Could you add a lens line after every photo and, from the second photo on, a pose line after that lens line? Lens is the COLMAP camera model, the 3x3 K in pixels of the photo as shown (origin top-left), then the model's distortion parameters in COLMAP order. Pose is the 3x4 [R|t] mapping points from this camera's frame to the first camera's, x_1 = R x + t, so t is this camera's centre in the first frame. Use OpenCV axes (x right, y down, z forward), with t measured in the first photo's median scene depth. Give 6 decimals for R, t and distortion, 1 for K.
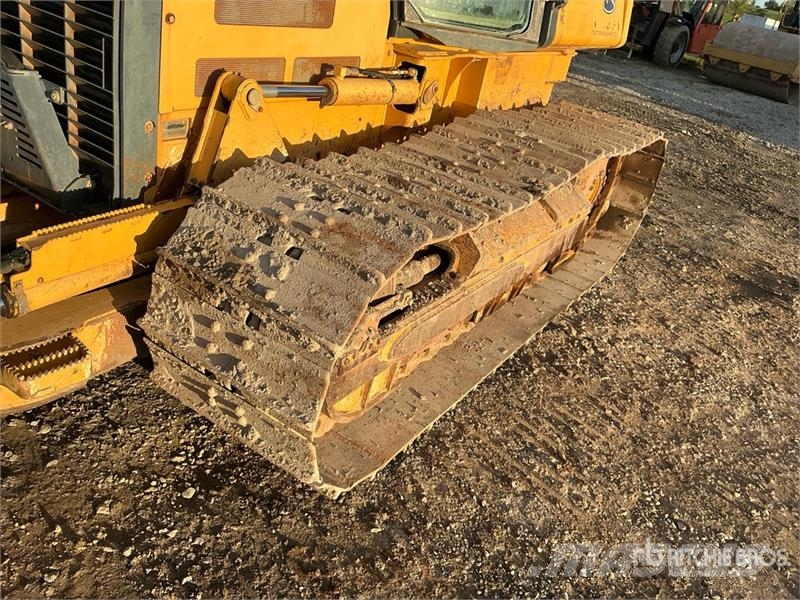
lens RADIAL K [[662.2, 0, 400.0], [0, 662.2, 300.0], [0, 0, 1]] dist [0.164868, -0.352950]
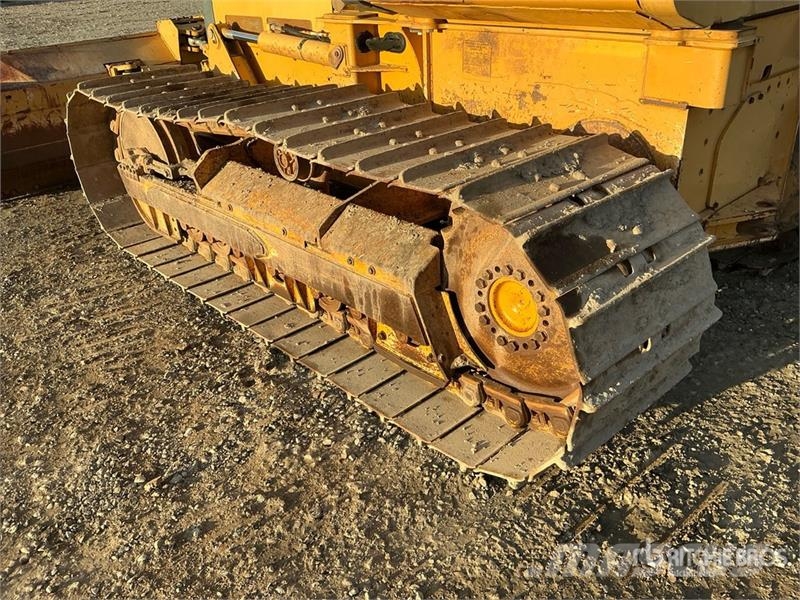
lens RADIAL K [[659.3, 0, 403.4], [0, 659.3, 306.5], [0, 0, 1]] dist [0.136396, -0.267024]
pose [[-0.234599, 0.294330, -0.926463, 1.199309], [-0.452924, 0.810194, 0.372081, -0.486821], [0.860130, 0.506907, -0.056762, 1.525448]]
